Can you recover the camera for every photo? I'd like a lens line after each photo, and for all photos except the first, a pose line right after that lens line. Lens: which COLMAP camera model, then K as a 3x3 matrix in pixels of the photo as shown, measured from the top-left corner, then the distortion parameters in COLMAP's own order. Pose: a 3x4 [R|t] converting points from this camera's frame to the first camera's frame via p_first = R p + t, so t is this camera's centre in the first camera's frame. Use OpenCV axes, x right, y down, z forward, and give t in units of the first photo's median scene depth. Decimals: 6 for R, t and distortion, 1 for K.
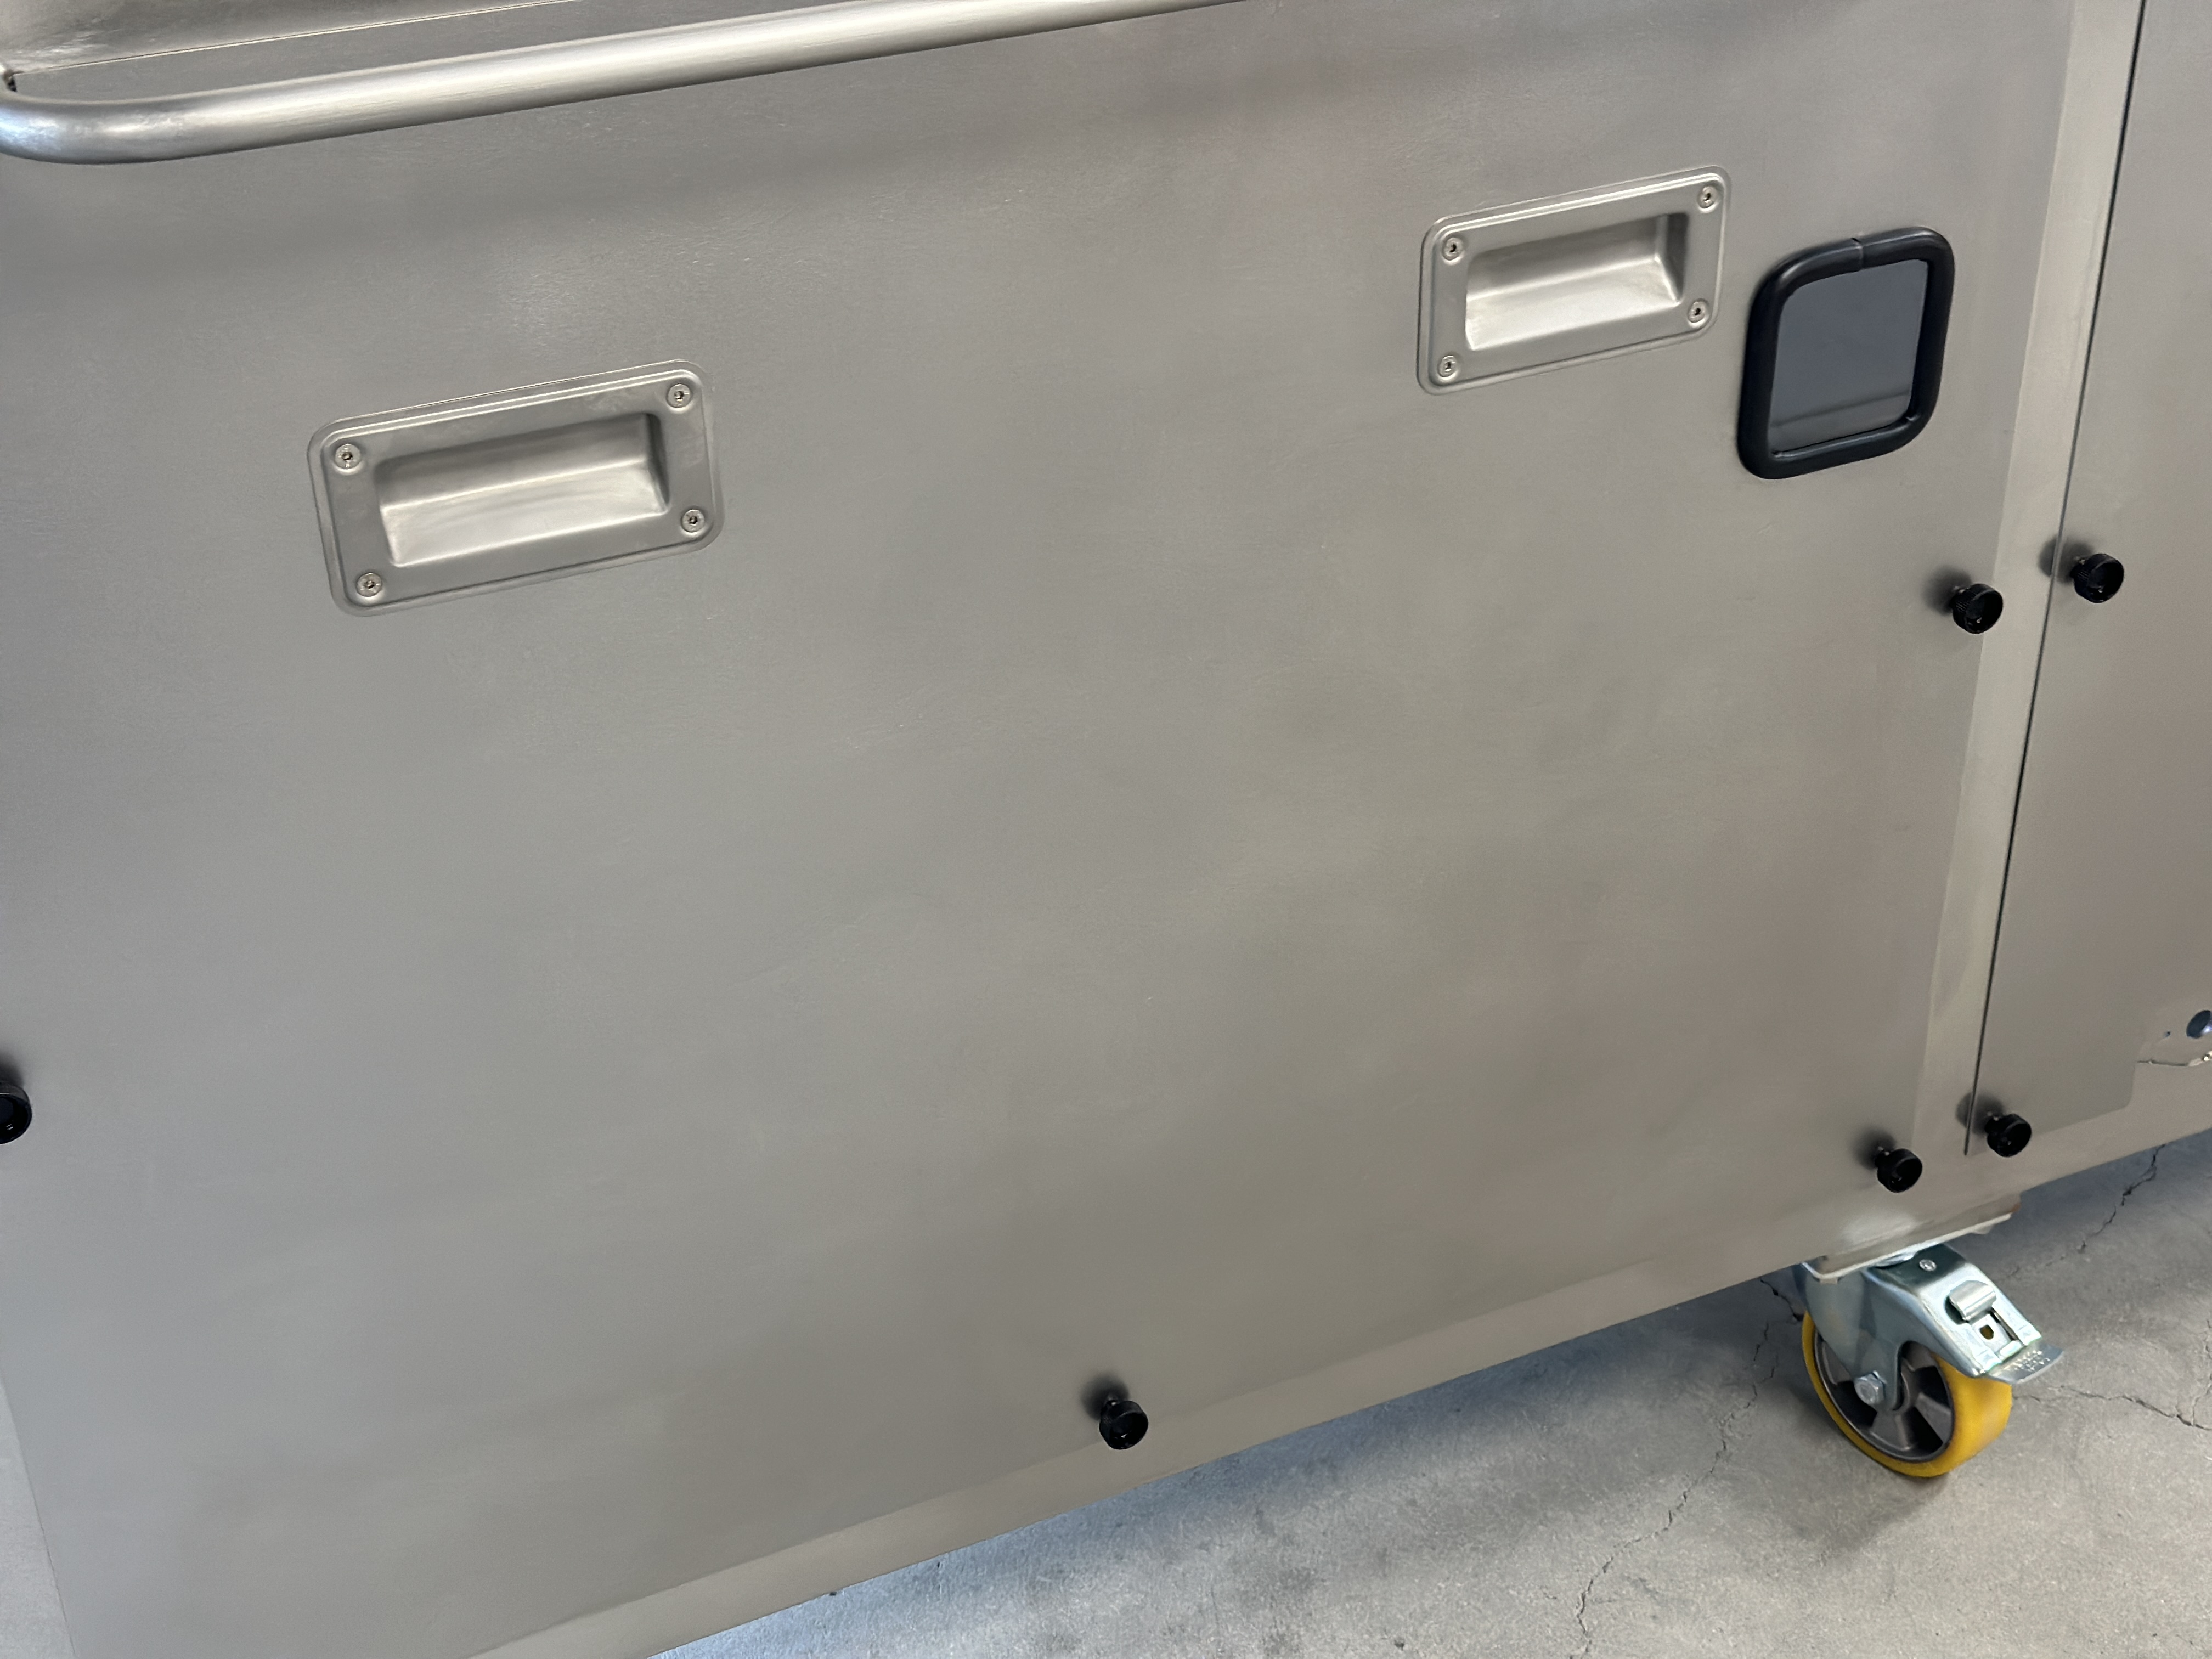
lens RADIAL K [[3056.1, 0, 1106.0], [0, 3056.1, 829.5], [0, 0, 1]] dist [0.129731, -0.135590]
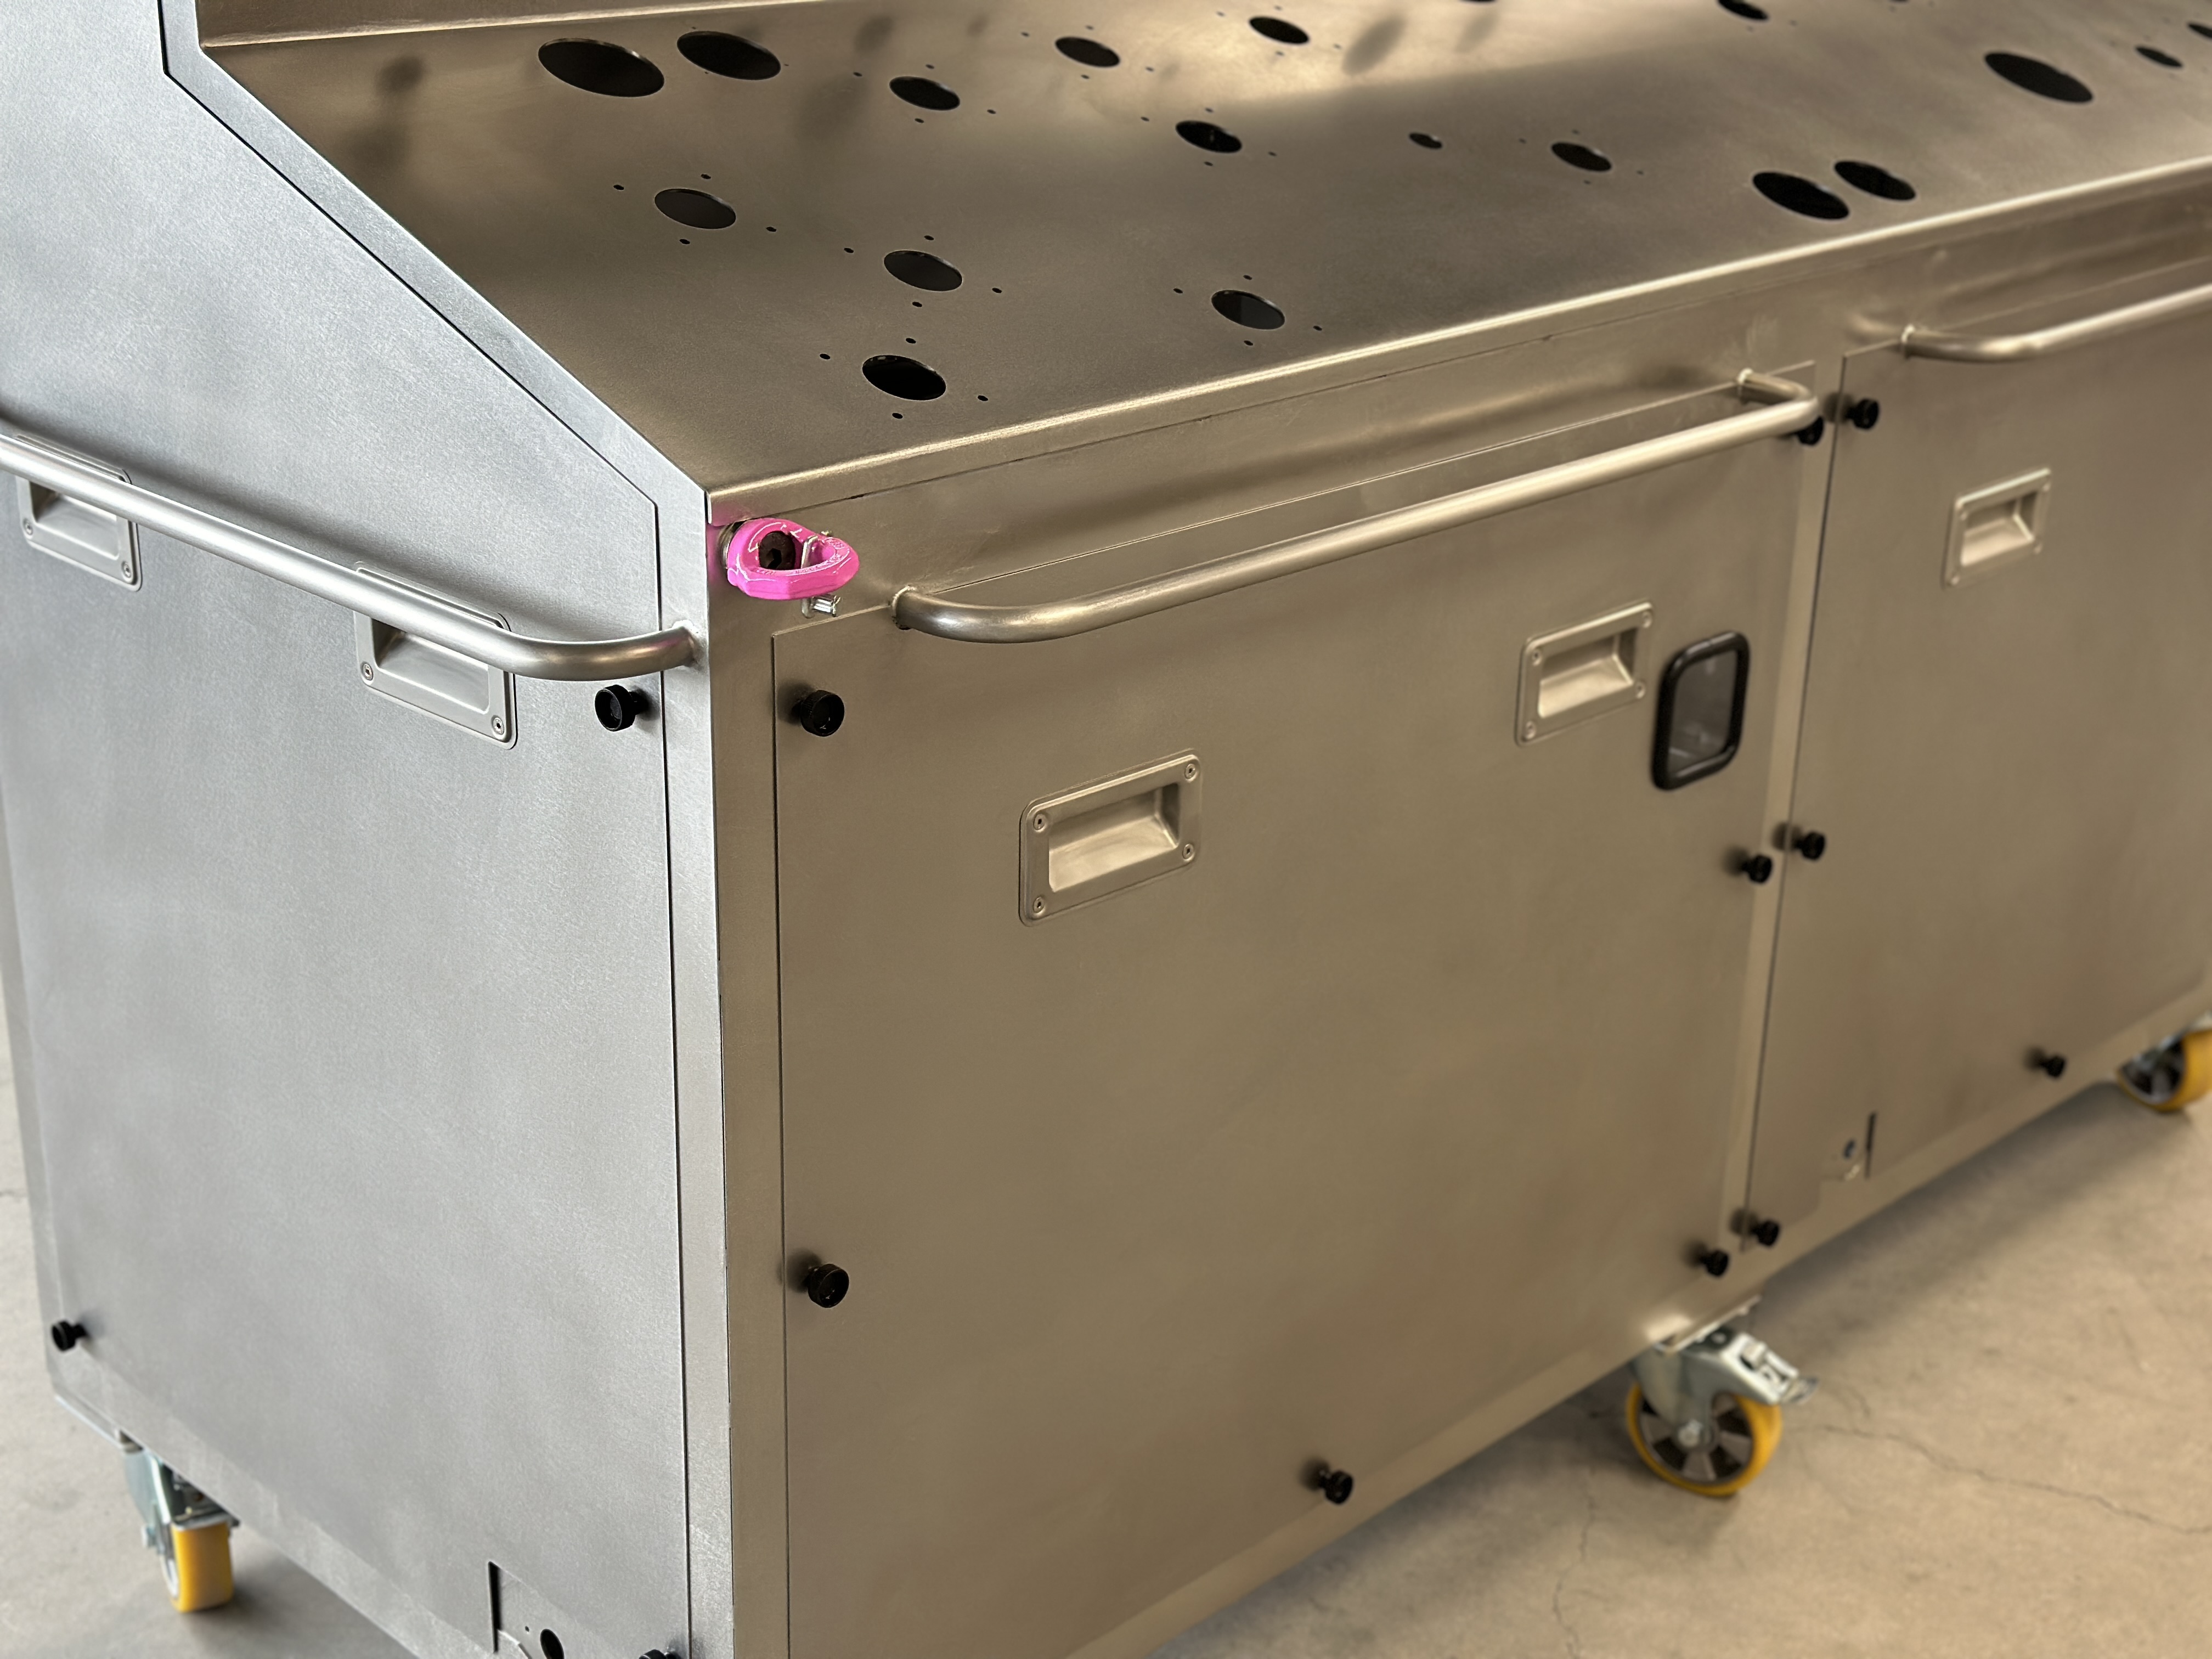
lens RADIAL K [[3056.1, 0, 1106.0], [0, 3056.1, 829.5], [0, 0, 1]] dist [0.129731, -0.135590]
pose [[0.936183, -0.087423, 0.340468, -0.490865], [0.142267, 0.979939, -0.139569, 0.070073], [-0.321436, 0.179100, 0.929840, -0.306804]]
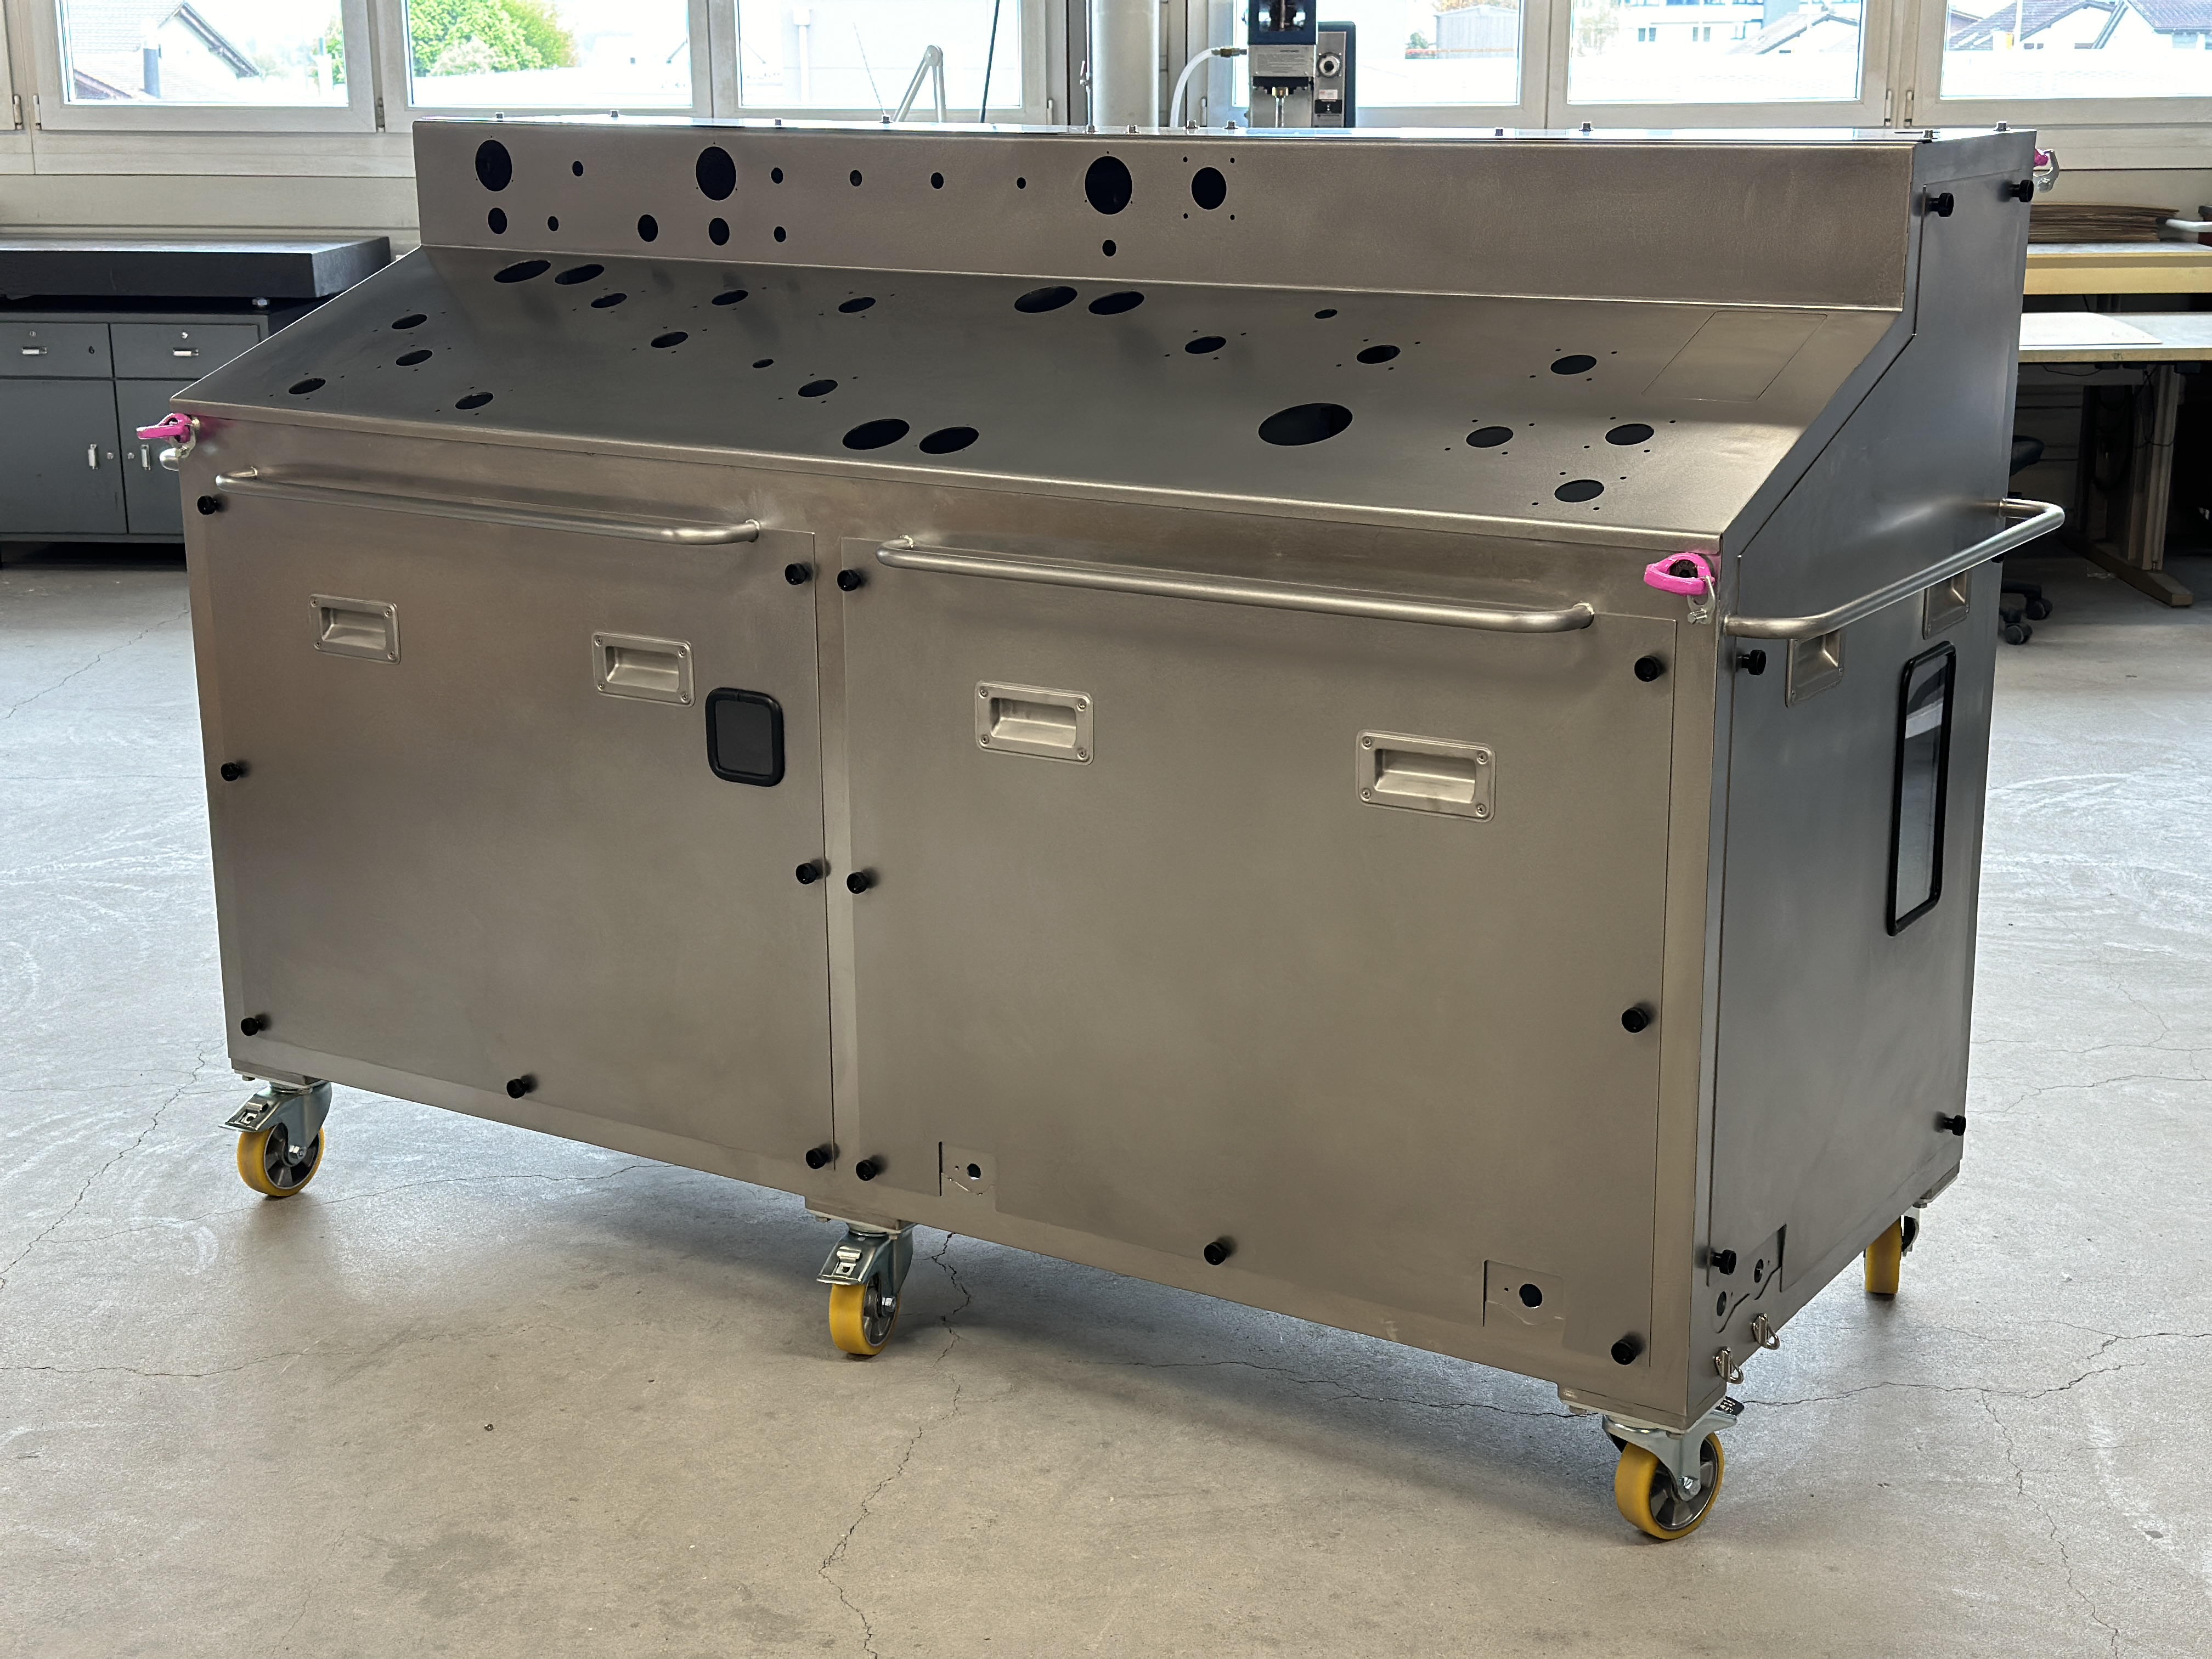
lens RADIAL K [[3056.1, 0, 1106.0], [0, 3056.1, 829.5], [0, 0, 1]] dist [0.129731, -0.135590]
pose [[0.532721, 0.230689, -0.814243, 1.994495], [-0.438201, 0.898300, -0.032191, -0.110247], [0.724008, 0.373951, 0.579631, -0.161331]]
